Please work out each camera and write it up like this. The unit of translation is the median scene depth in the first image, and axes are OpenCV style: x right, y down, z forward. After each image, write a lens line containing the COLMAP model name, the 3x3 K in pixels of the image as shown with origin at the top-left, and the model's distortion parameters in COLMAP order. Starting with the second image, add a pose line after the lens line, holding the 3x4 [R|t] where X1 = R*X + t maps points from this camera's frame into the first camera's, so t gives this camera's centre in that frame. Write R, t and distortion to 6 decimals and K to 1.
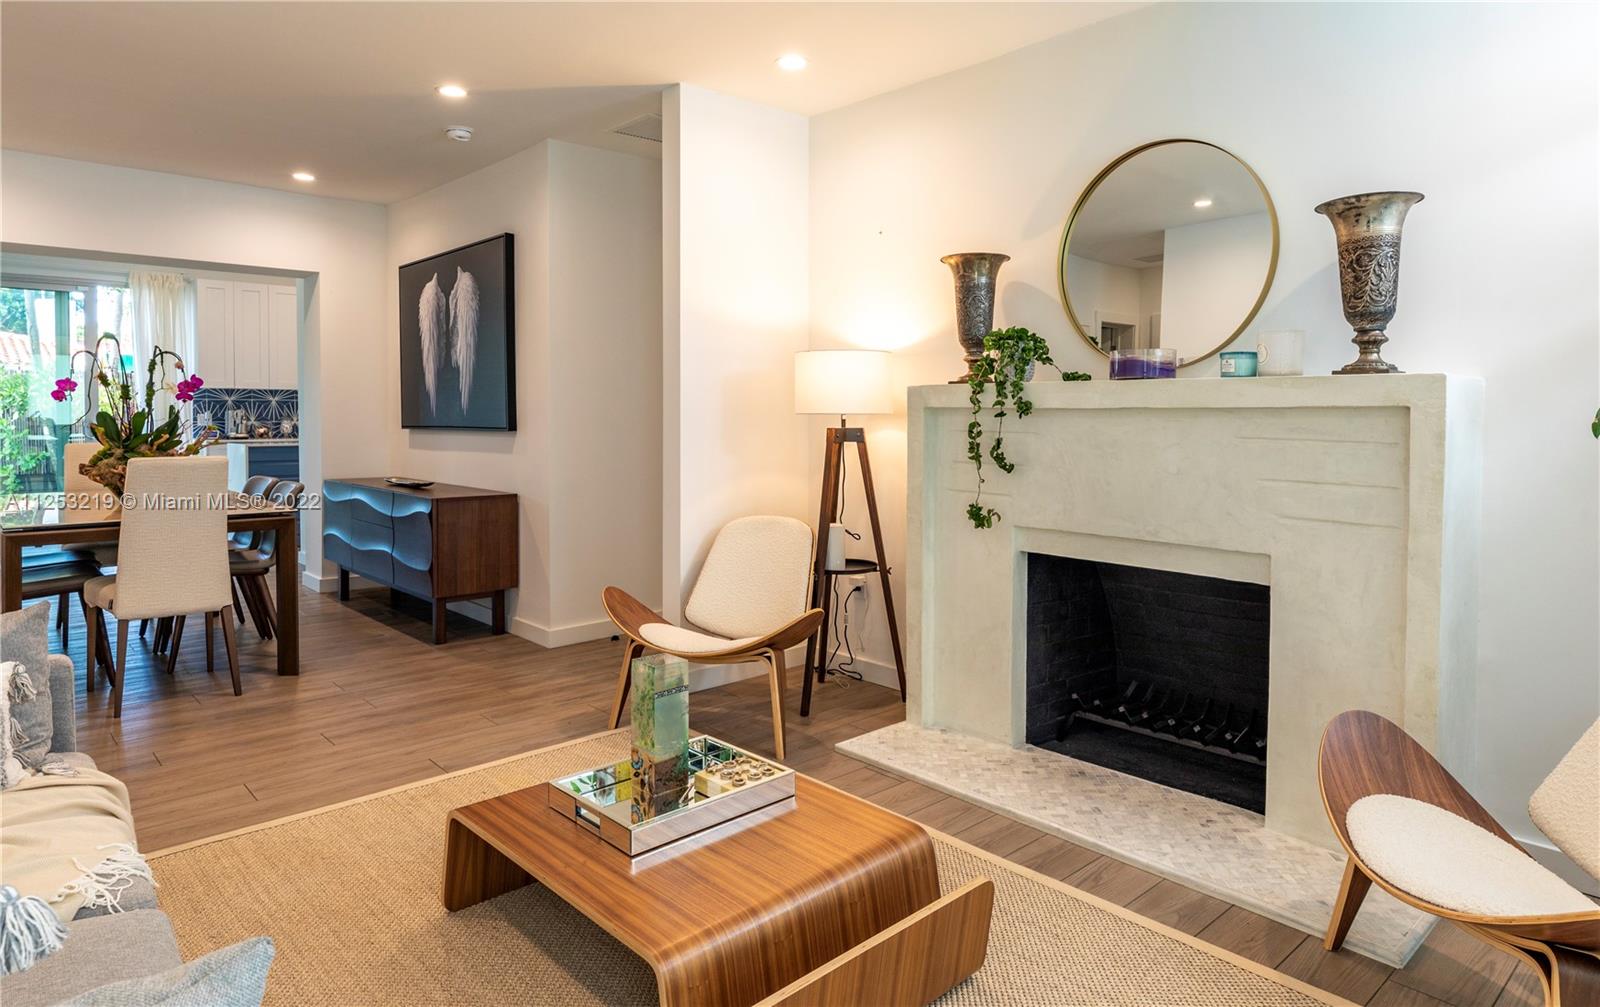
lens RADIAL K [[949.5, 0, 801.4], [0, 949.5, 492.5], [0, 0, 1]] dist [0.001374, 0.004094]
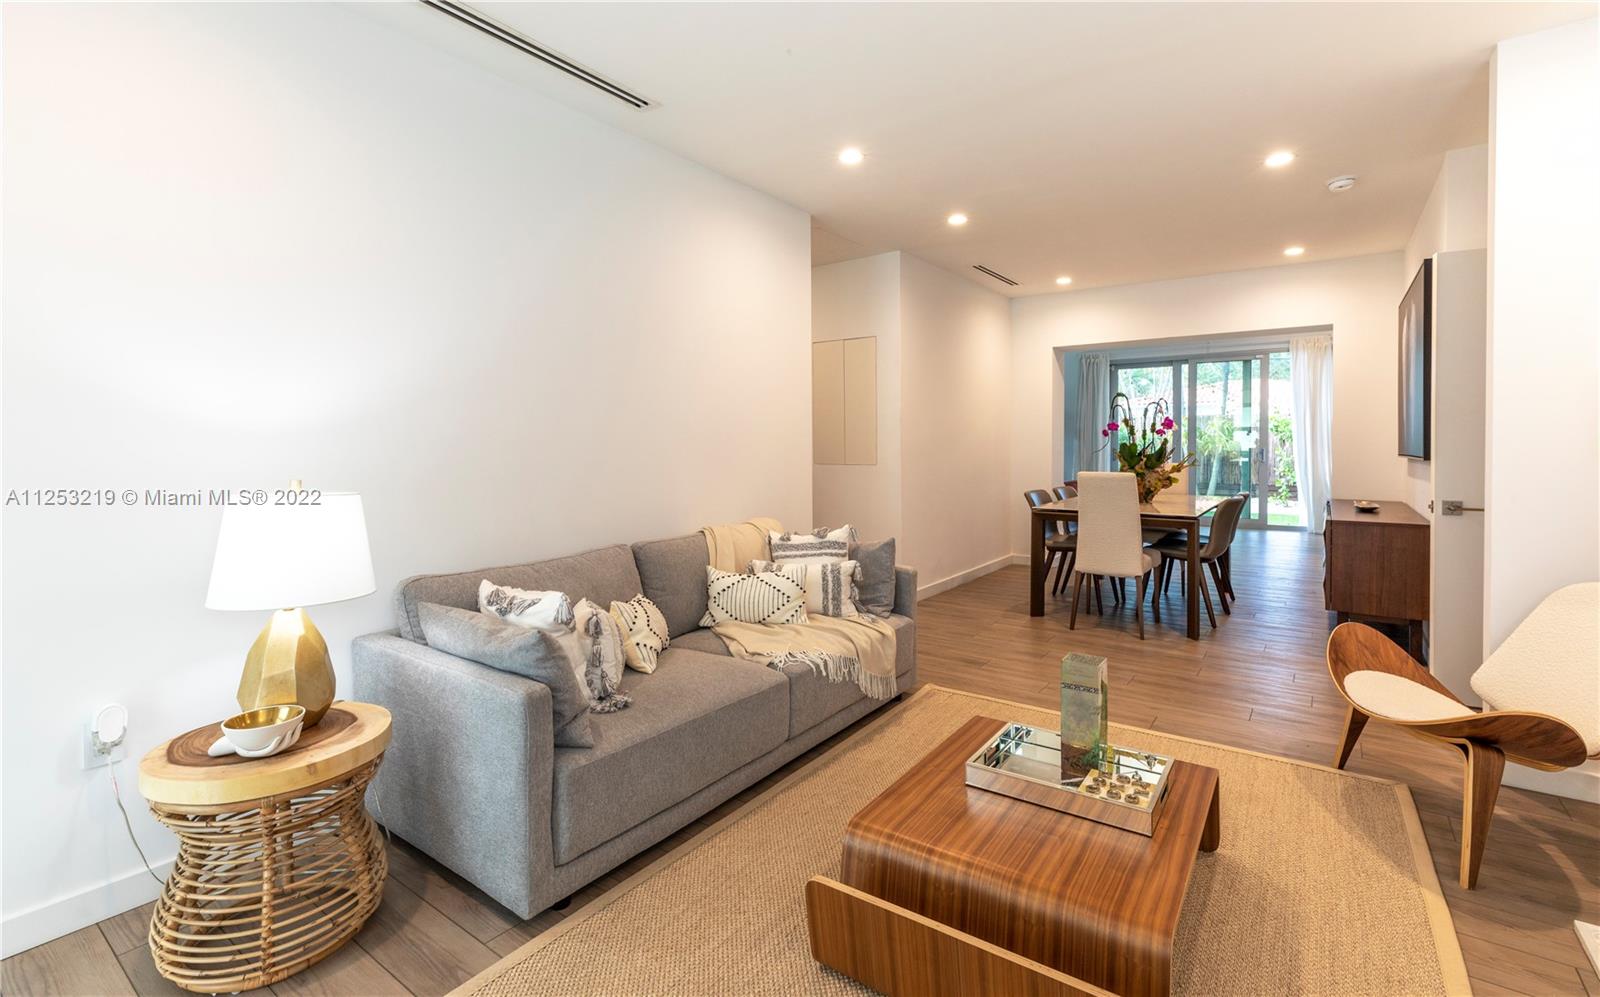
lens RADIAL K [[721.4, 0, 828.1], [0, 721.4, 497.8], [0, 0, 1]] dist [0.005142, -0.000534]
pose [[0.200868, 0.069411, -0.977156, 0.410974], [-0.076333, 0.995563, 0.055027, -0.027311], [0.976640, 0.063536, 0.205275, 0.333130]]
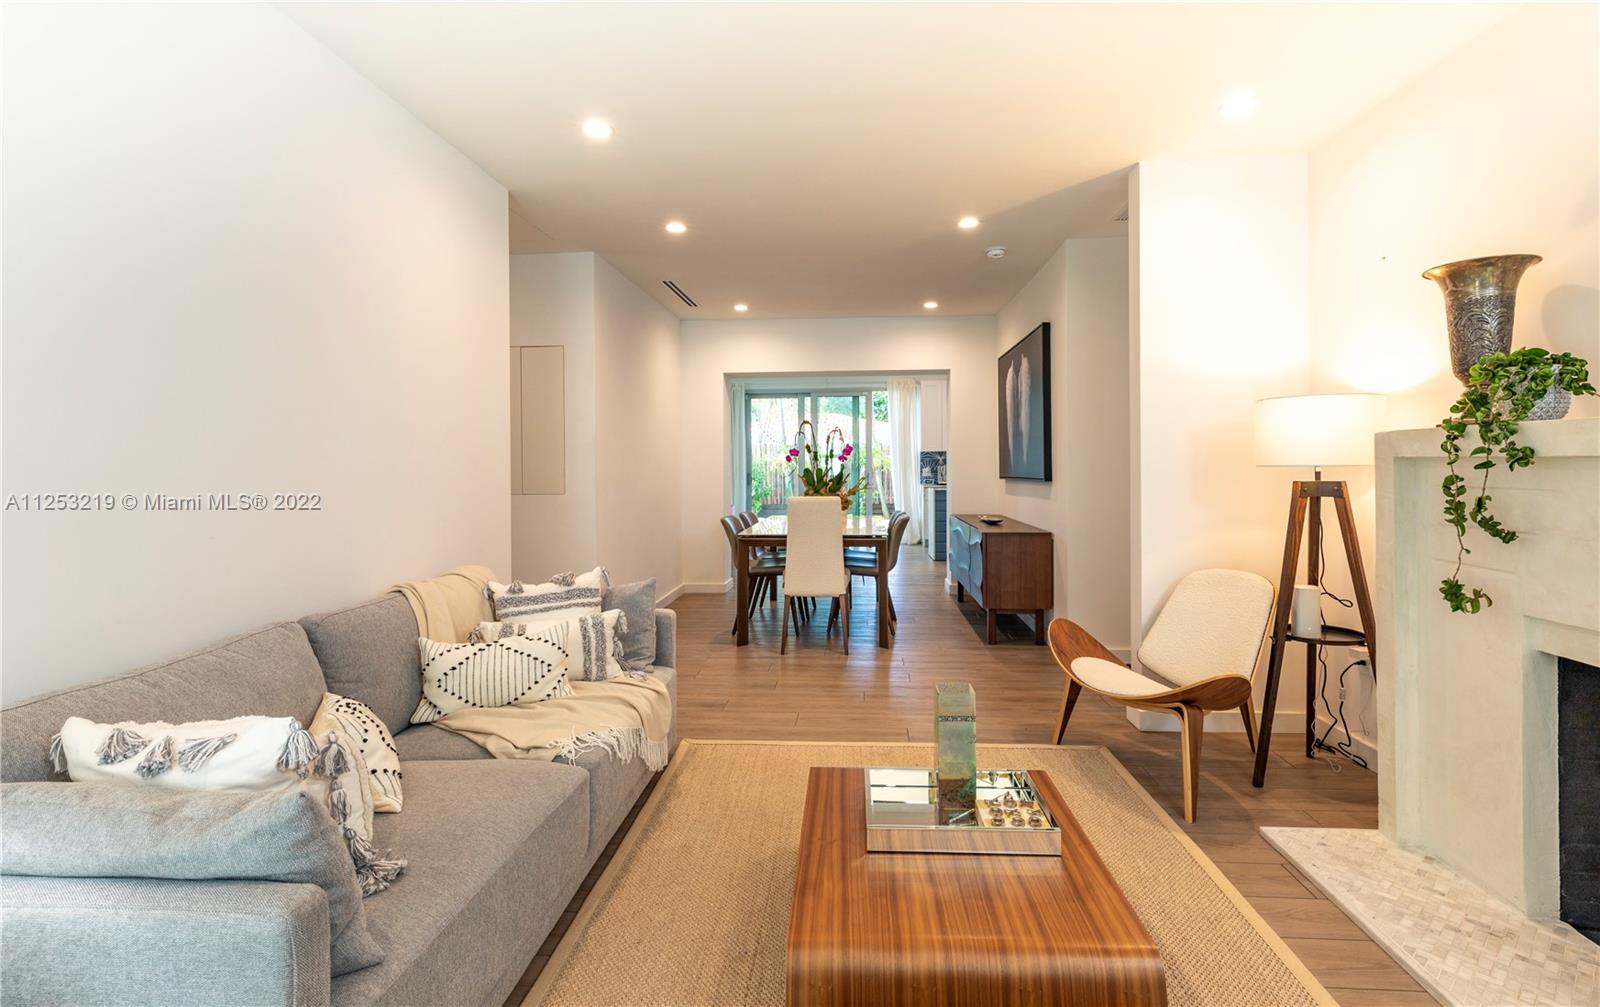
lens RADIAL K [[721.4, 0, 807.6], [0, 721.4, 499.9], [0, 0, 1]] dist [0.005142, -0.000534]
pose [[0.684333, 0.025789, -0.728713, 0.223153], [-0.052075, 0.998551, -0.013564, -0.015906], [0.727307, 0.047230, 0.684685, 0.180021]]
